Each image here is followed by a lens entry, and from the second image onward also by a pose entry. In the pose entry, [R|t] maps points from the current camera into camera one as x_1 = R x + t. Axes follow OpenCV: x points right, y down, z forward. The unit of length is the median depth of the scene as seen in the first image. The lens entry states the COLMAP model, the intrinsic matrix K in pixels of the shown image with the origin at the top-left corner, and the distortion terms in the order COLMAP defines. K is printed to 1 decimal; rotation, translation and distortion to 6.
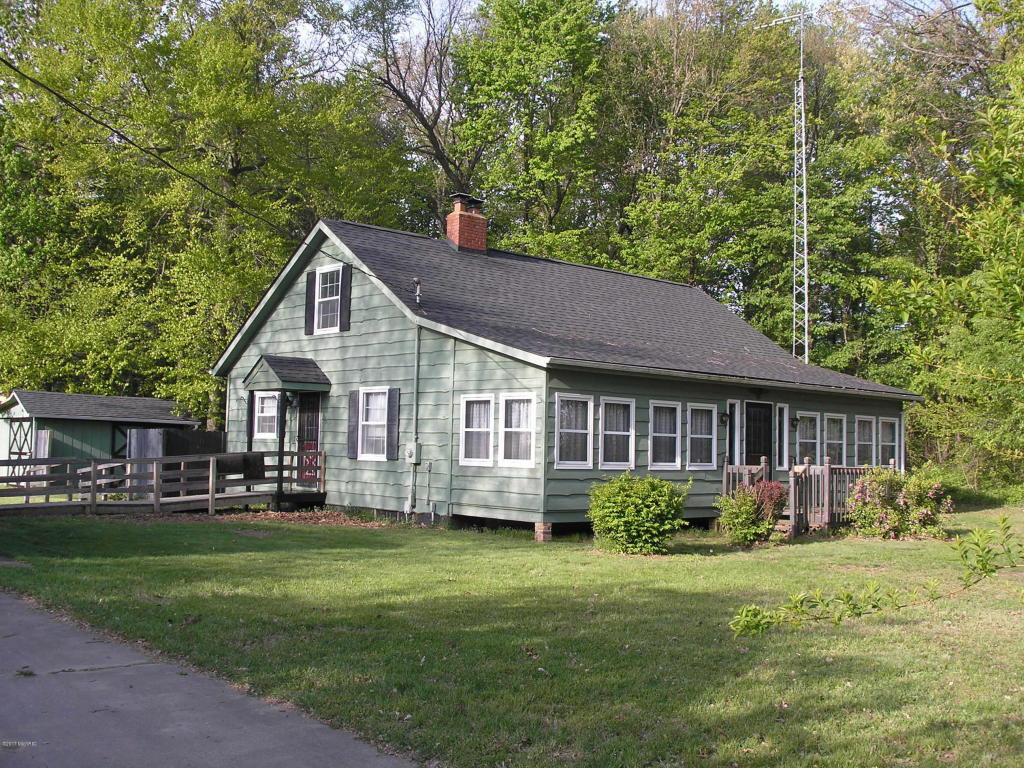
lens RADIAL K [[1156.7, 0, 512.0], [0, 1156.7, 384.0], [0, 0, 1]] dist [-0.140129, 0.035336]
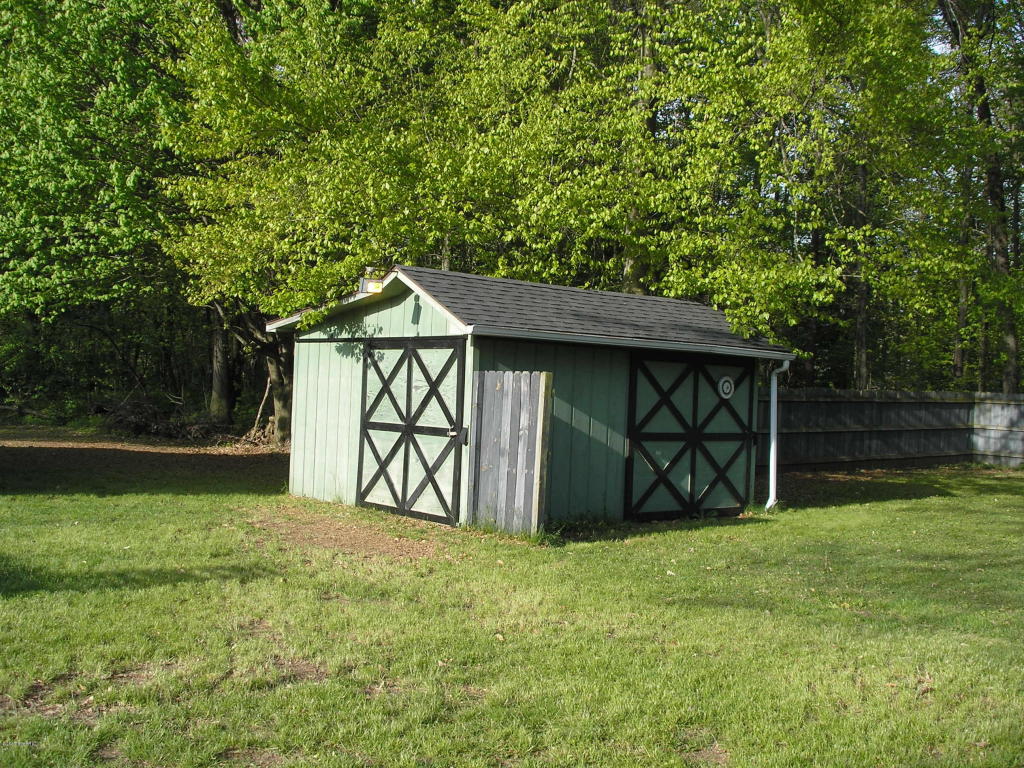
lens RADIAL K [[1156.7, 0, 512.0], [0, 1156.7, 384.0], [0, 0, 1]] dist [-0.140129, 0.035336]
pose [[0.998305, 0.016880, -0.055691, -0.521321], [-0.013988, 0.998554, 0.051909, 0.033940], [0.056487, -0.051042, 0.997098, 0.824329]]
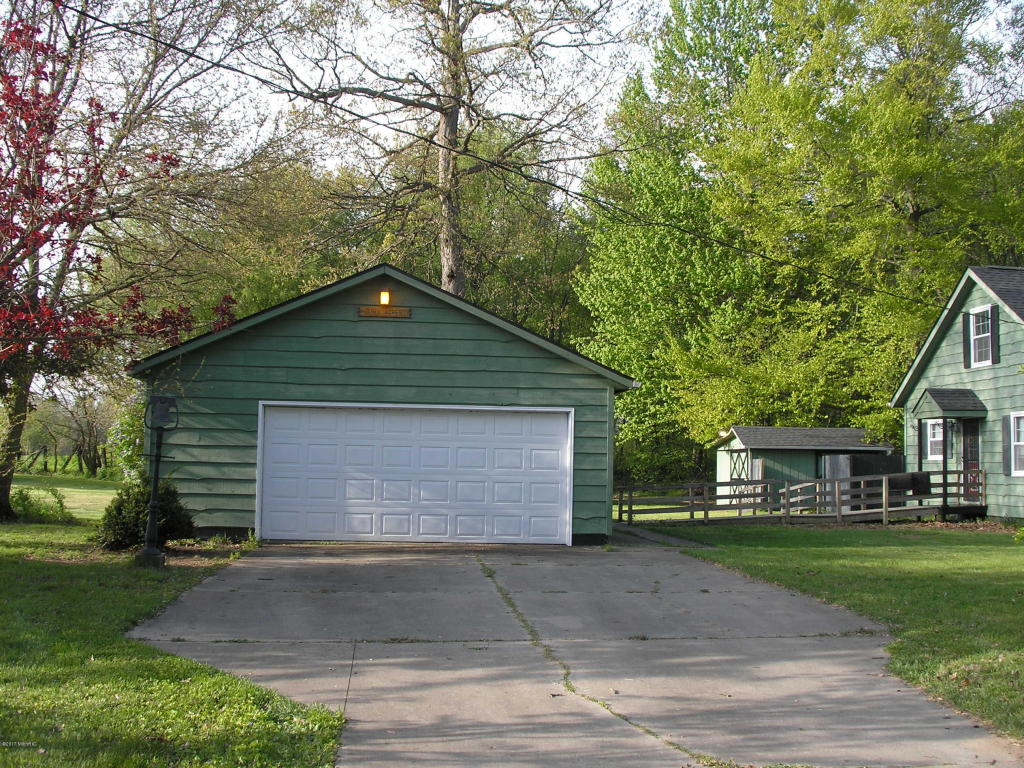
lens RADIAL K [[1156.7, 0, 512.0], [0, 1156.7, 384.0], [0, 0, 1]] dist [-0.140129, 0.035336]
pose [[0.813833, -0.059244, -0.578072, 0.105340], [0.045402, 0.998231, -0.038385, -0.004442], [0.579323, 0.004994, 0.815083, -0.180554]]
